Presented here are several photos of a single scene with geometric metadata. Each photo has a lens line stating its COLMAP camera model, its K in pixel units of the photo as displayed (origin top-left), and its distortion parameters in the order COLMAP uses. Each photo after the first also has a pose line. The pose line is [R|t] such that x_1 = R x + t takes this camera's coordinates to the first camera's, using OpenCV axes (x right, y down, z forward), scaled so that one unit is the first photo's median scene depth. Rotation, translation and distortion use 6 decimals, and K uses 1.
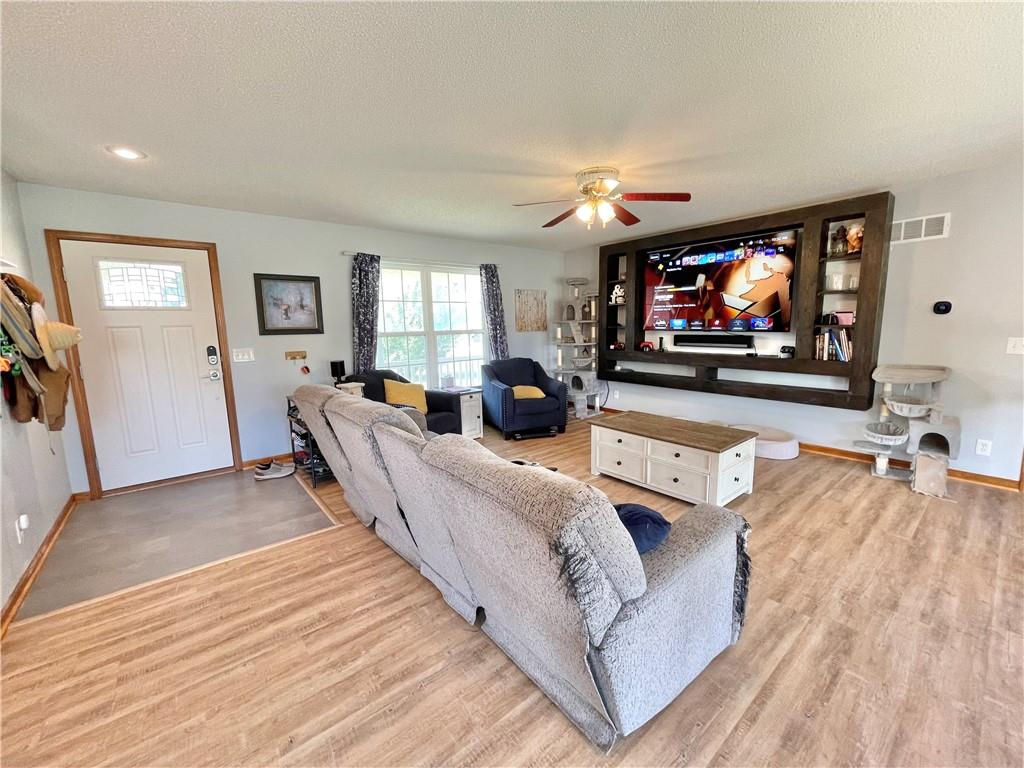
lens RADIAL K [[413.8, 0, 514.5], [0, 413.8, 383.9], [0, 0, 1]] dist [-0.002401, -0.000403]
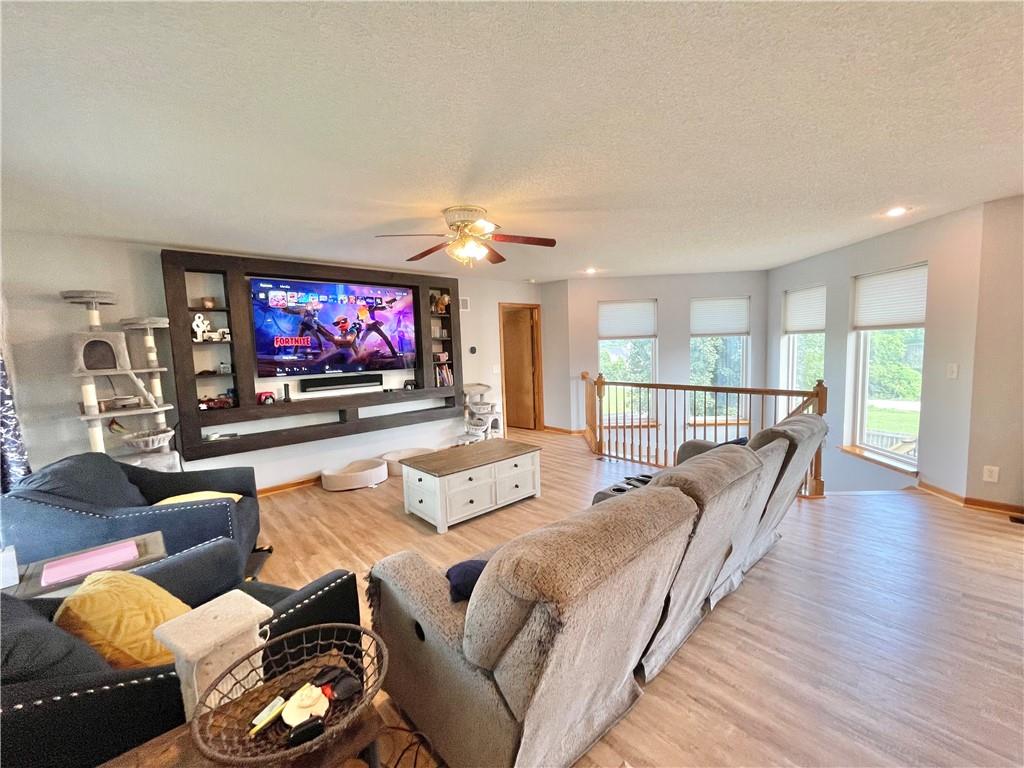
lens RADIAL K [[413.8, 0, 514.5], [0, 413.8, 383.9], [0, 0, 1]] dist [-0.002401, -0.000403]
pose [[-0.043339, -0.071116, 0.996526, -0.570435], [0.179944, 0.980595, 0.077805, -0.114093], [-0.982722, 0.182691, -0.029701, 0.693744]]
